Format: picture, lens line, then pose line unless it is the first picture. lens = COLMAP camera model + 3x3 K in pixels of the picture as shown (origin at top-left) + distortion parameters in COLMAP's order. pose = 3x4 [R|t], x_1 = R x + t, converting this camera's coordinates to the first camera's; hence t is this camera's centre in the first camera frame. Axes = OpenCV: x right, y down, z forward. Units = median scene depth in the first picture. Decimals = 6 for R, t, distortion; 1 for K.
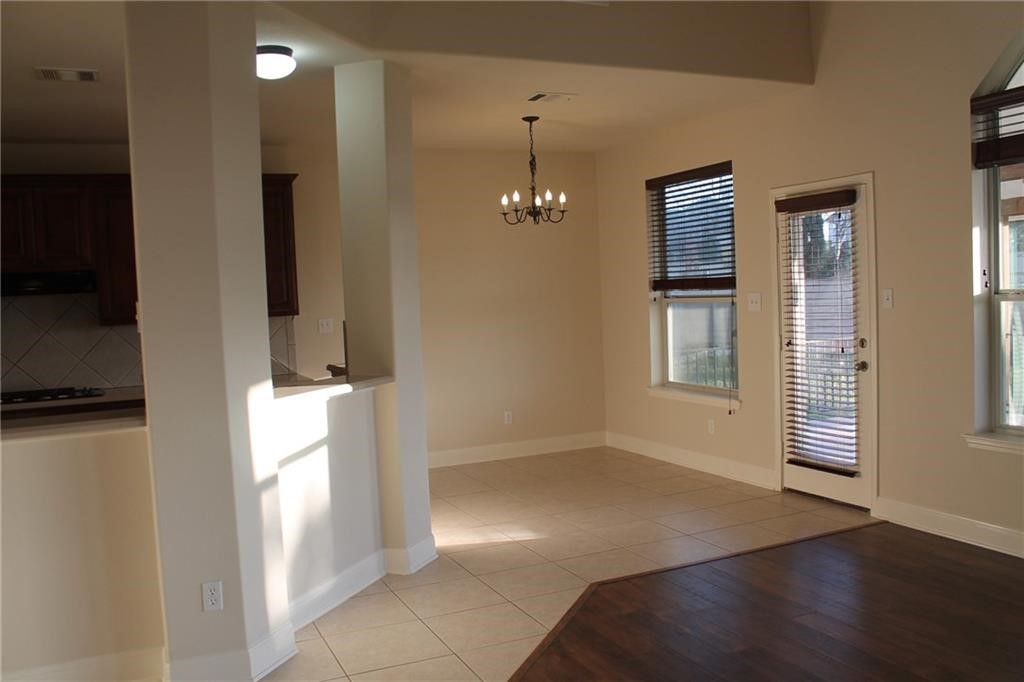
lens RADIAL K [[878.6, 0, 515.6], [0, 878.6, 338.9], [0, 0, 1]] dist [-0.160380, 0.133500]
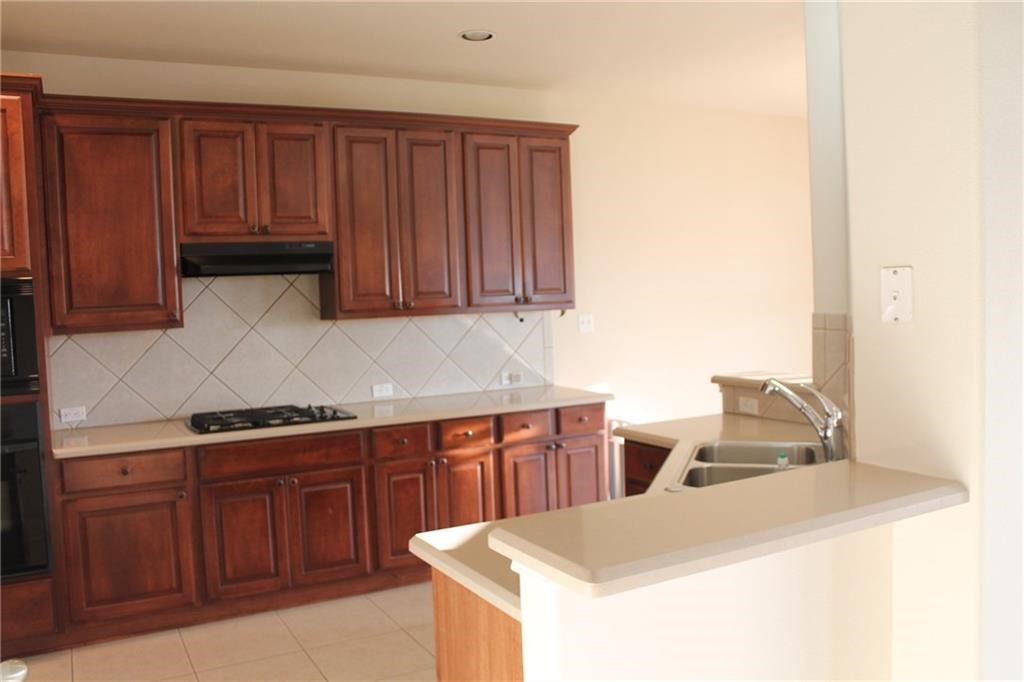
lens RADIAL K [[878.6, 0, 511.5], [0, 878.6, 347.0], [0, 0, 1]] dist [-0.160380, 0.133500]
pose [[0.997262, 0.006845, 0.073631, -0.441775], [-0.007344, 0.999952, 0.006521, 0.001639], [-0.073583, -0.007044, 0.997264, 0.286328]]
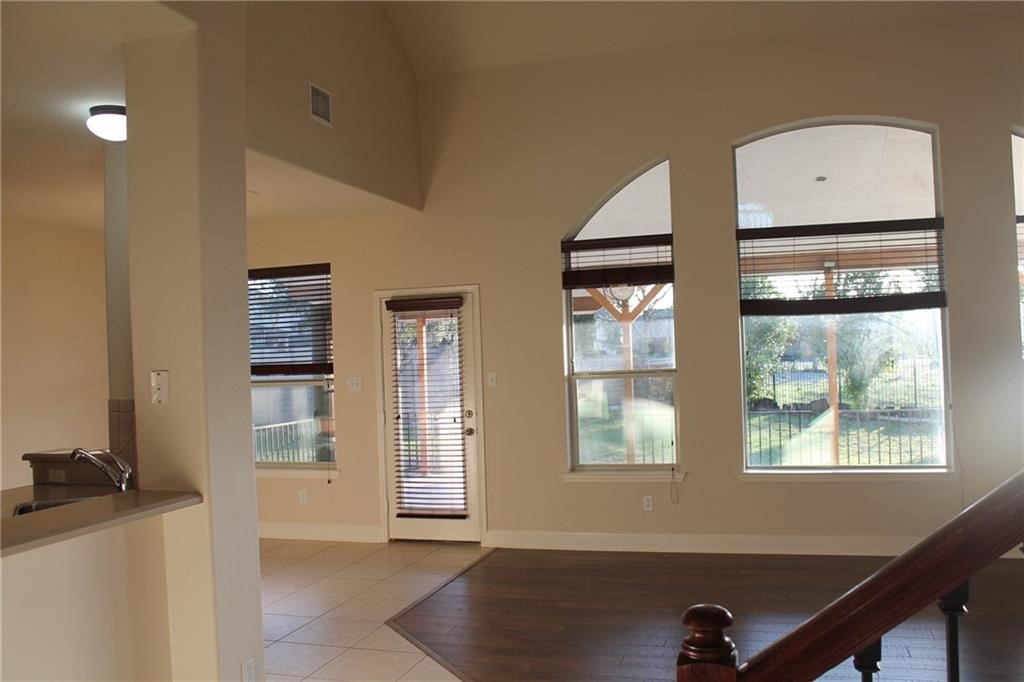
lens RADIAL K [[878.6, 0, 513.7], [0, 878.6, 342.1], [0, 0, 1]] dist [-0.160380, 0.133500]
pose [[0.657774, 0.033635, 0.752464, -0.538379], [0.045301, 0.995427, -0.084095, 0.010793], [-0.751852, 0.089403, 0.653242, 0.065793]]
